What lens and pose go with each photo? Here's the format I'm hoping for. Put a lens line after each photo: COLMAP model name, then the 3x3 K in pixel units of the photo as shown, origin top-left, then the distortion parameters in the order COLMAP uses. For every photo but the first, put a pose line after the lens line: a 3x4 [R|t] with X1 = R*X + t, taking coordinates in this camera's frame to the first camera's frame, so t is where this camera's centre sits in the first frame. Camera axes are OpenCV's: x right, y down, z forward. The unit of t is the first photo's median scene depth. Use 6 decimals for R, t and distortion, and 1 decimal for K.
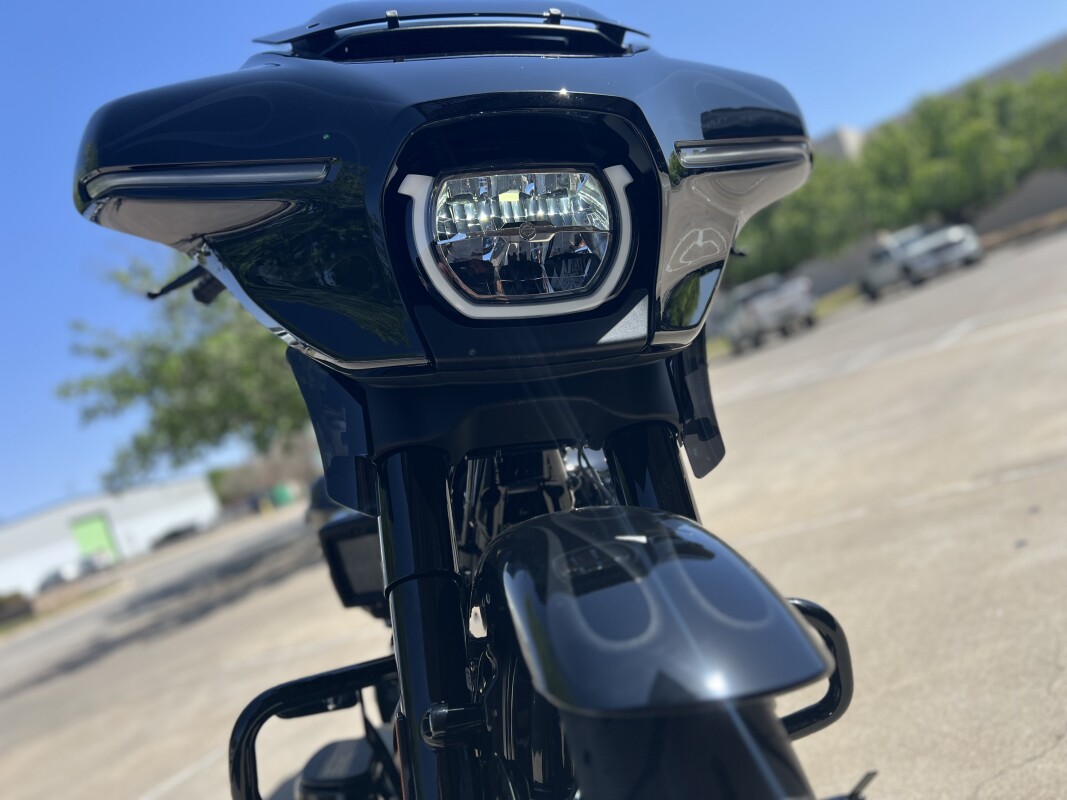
lens RADIAL K [[812.6, 0, 533.5], [0, 812.6, 400.0], [0, 0, 1]] dist [0.036758, -0.047616]
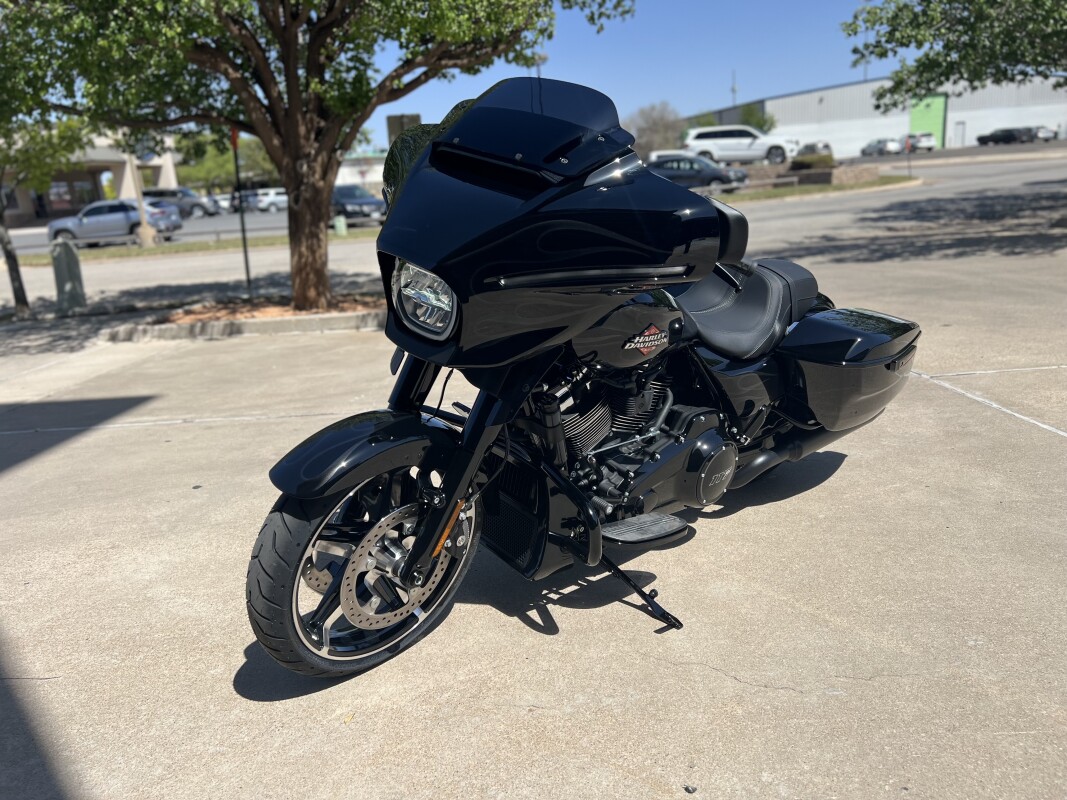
lens RADIAL K [[812.9, 0, 531.3], [0, 812.9, 419.9], [0, 0, 1]] dist [0.003187, 0.001905]
pose [[0.566429, 0.511060, -0.646511, 0.323805], [-0.122261, 0.827925, 0.547350, -0.214388], [0.814991, -0.230992, 0.531443, -0.001153]]
